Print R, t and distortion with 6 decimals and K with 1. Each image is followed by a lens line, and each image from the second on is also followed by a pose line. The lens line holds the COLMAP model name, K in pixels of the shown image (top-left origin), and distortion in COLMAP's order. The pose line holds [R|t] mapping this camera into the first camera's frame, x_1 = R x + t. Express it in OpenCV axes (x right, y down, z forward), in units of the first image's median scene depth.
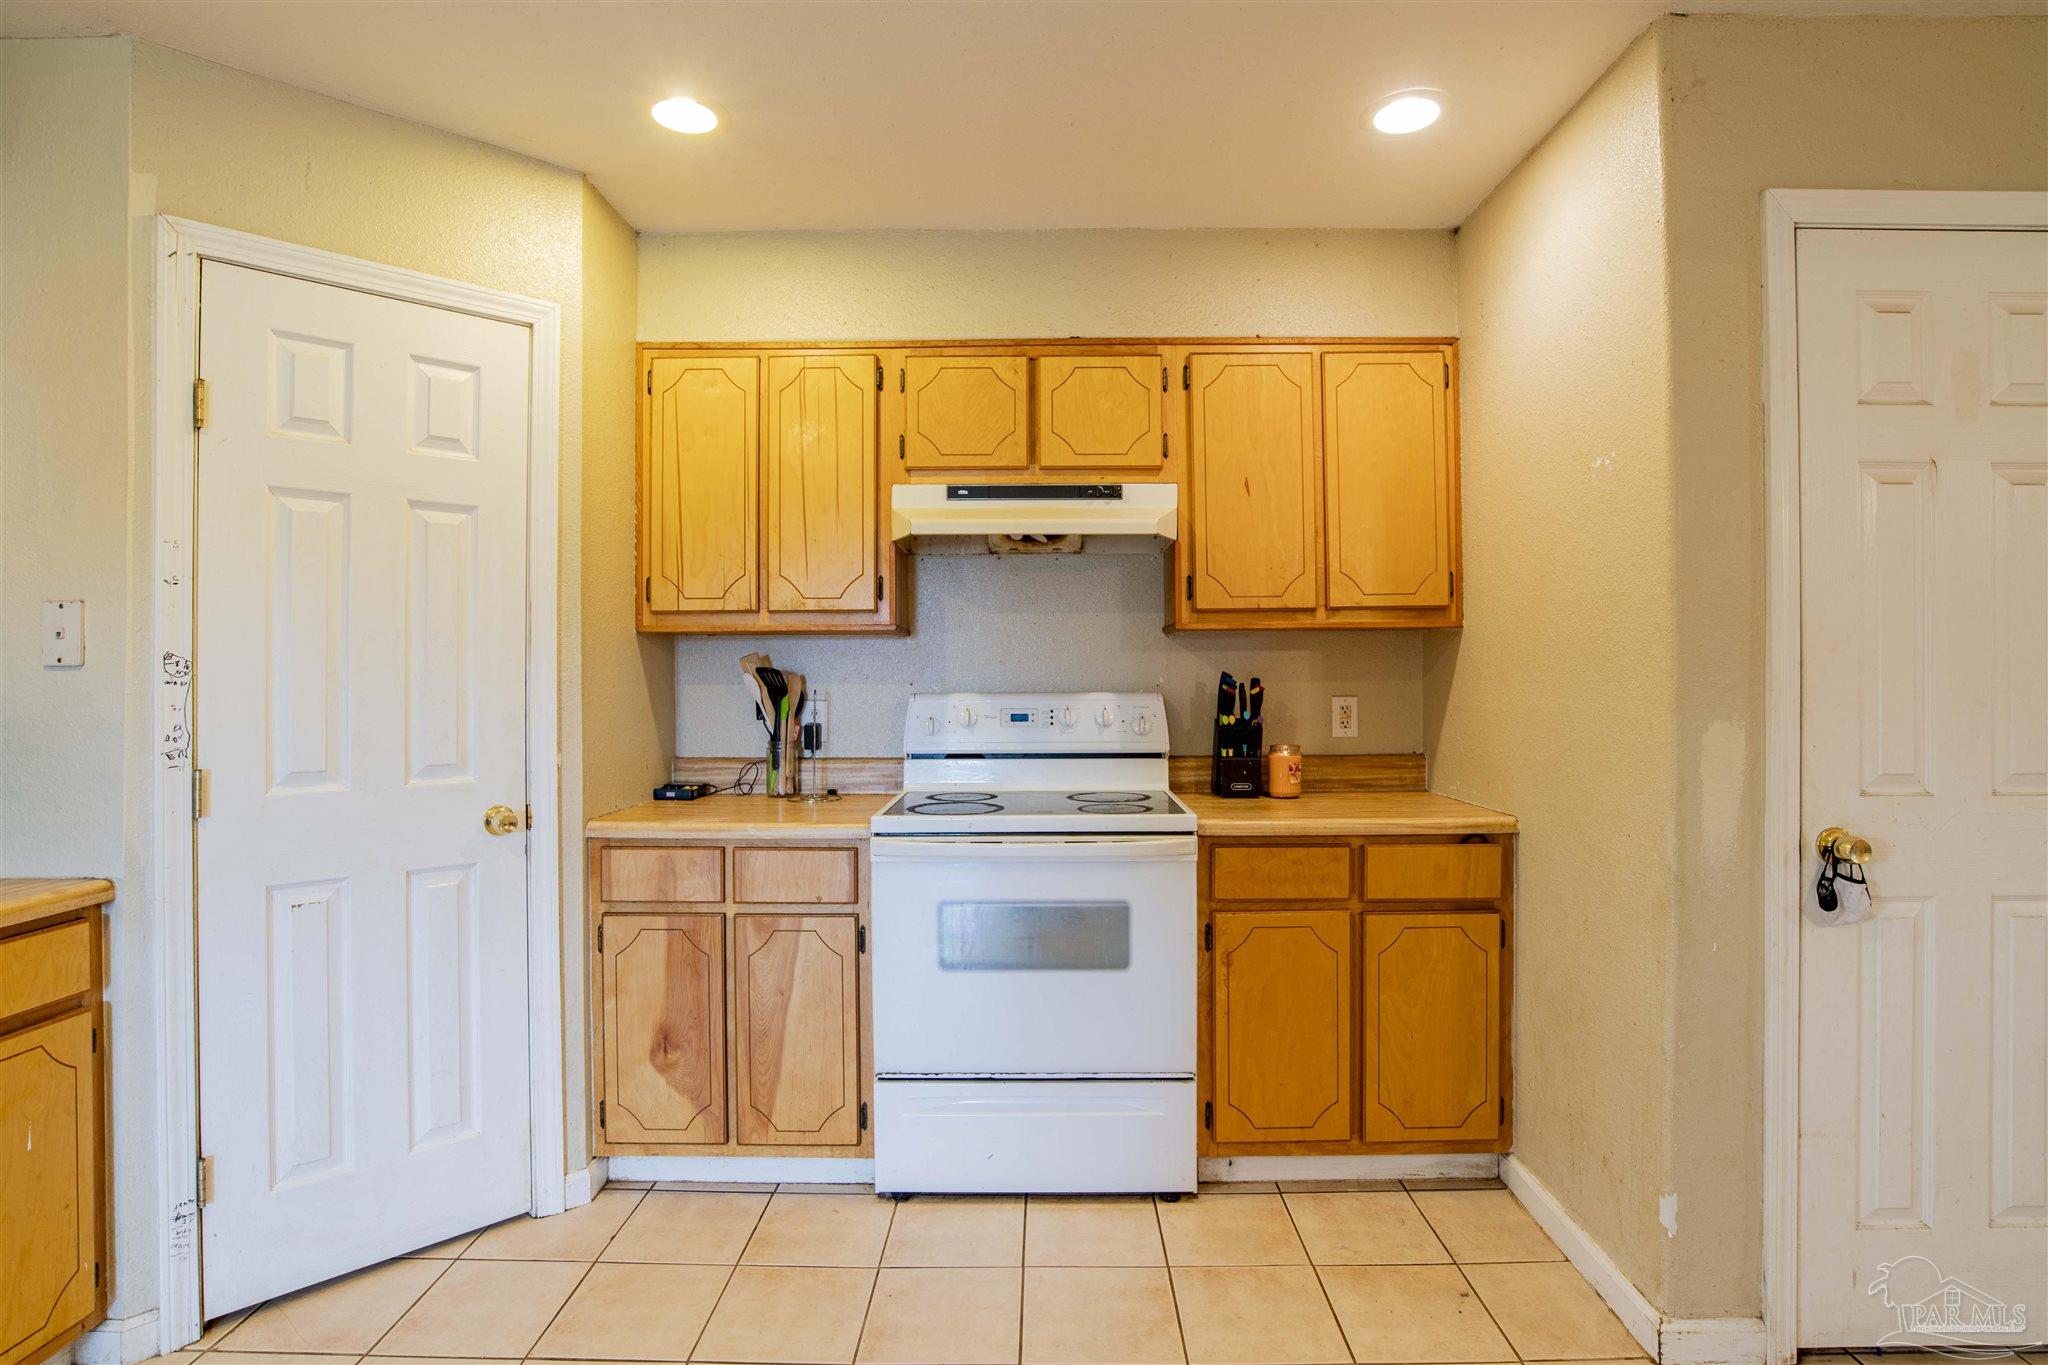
lens RADIAL K [[1041.9, 0, 1032.3], [0, 1041.9, 670.1], [0, 0, 1]] dist [-0.069242, 0.029092]
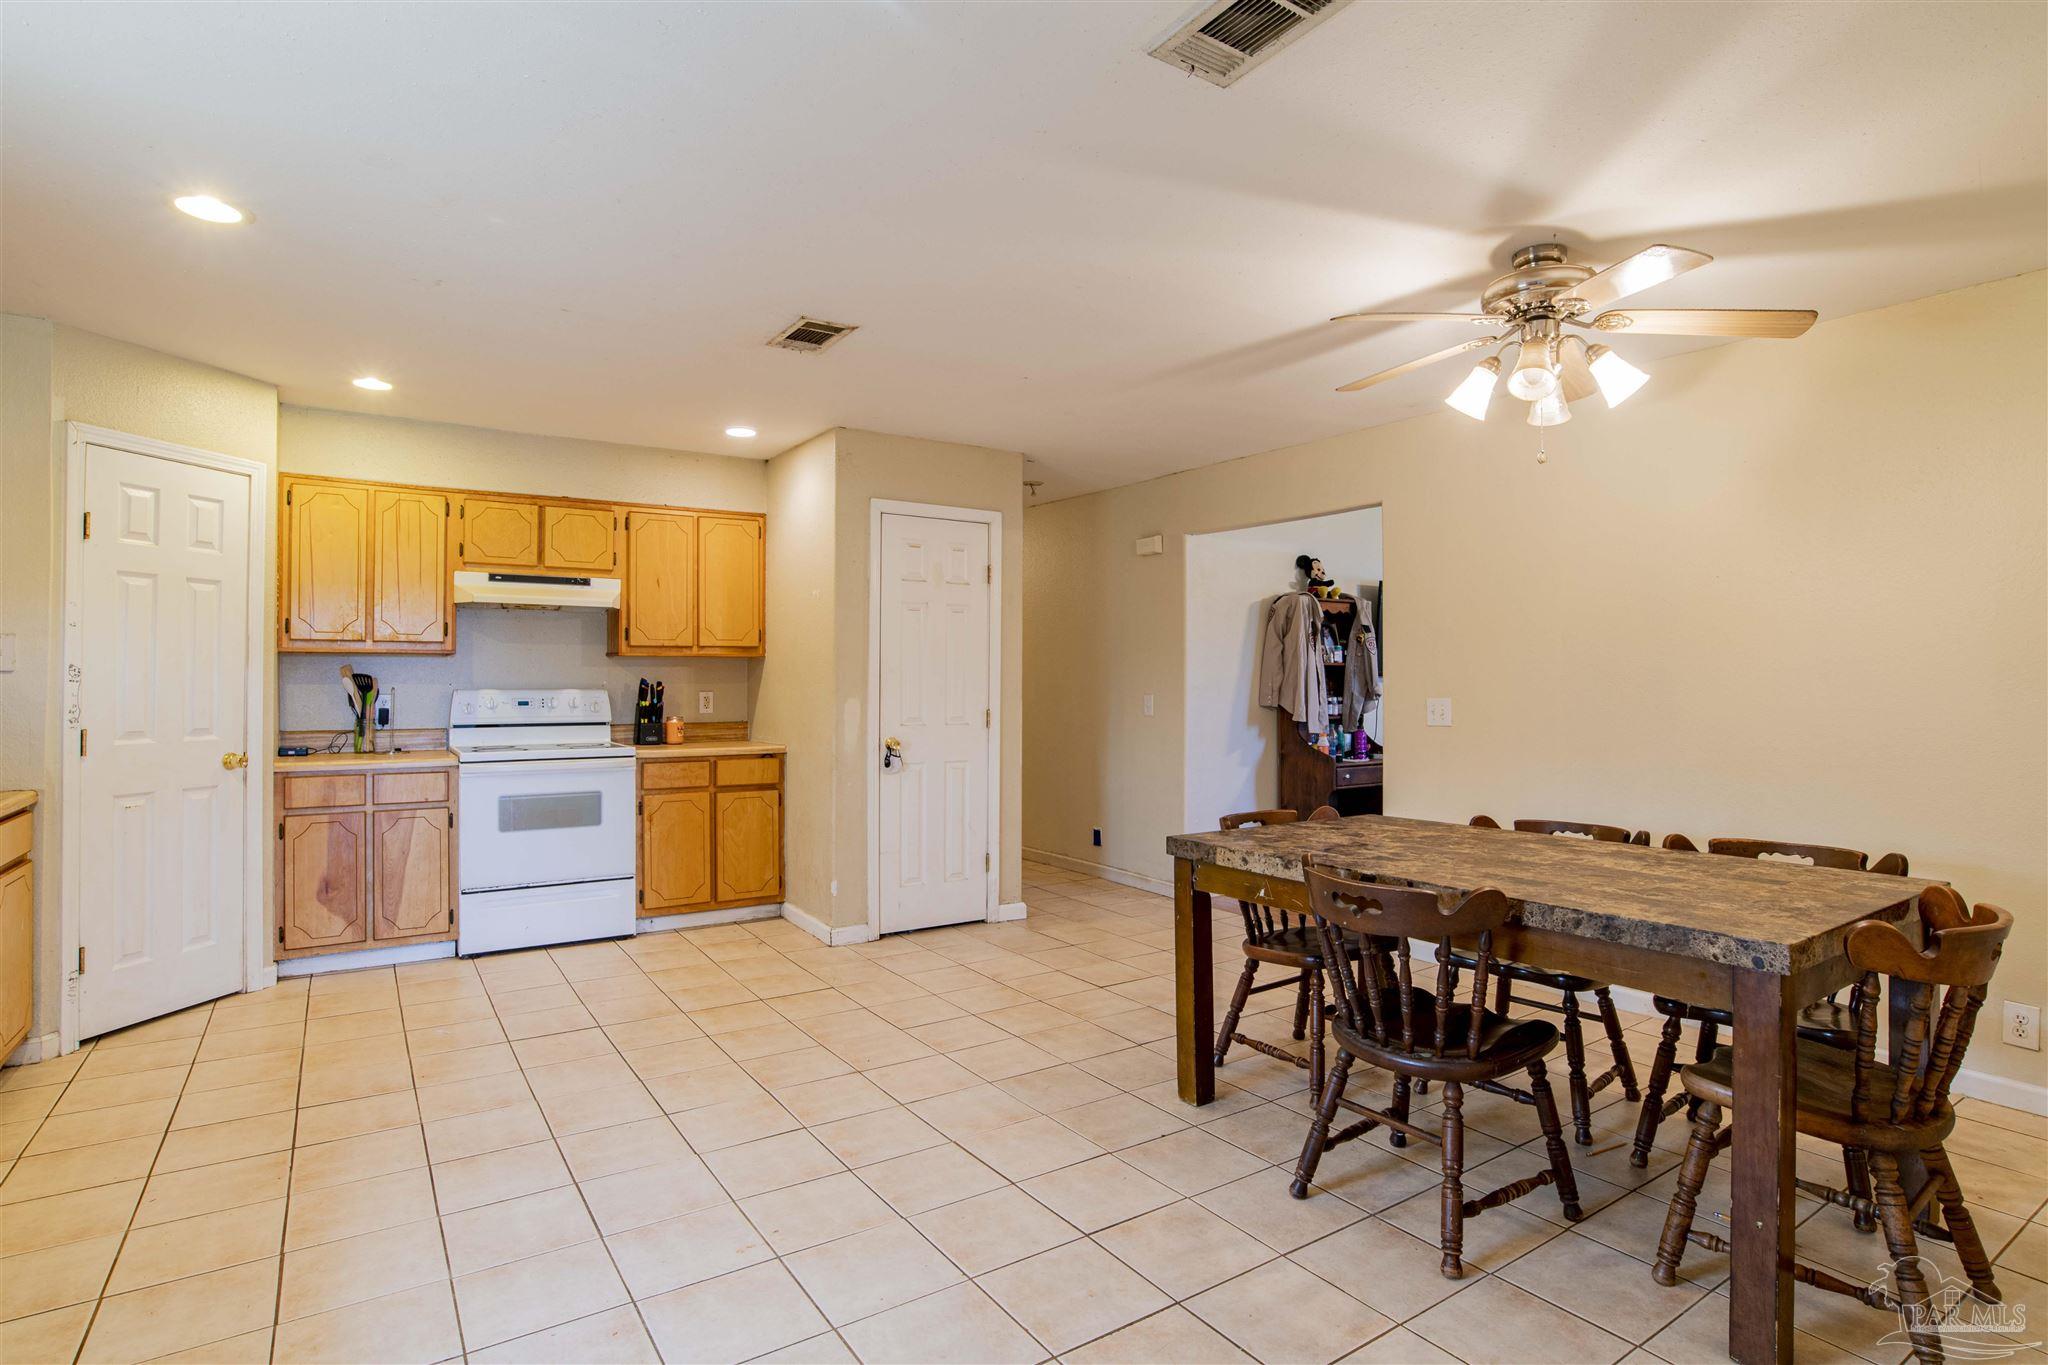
lens RADIAL K [[1041.9, 0, 1032.3], [0, 1041.9, 670.1], [0, 0, 1]] dist [-0.069242, 0.029092]
pose [[0.822761, 0.010279, 0.568295, -0.314538], [-0.006840, 0.999943, -0.008185, -0.002593], [-0.568347, 0.002847, 0.822784, -0.992986]]
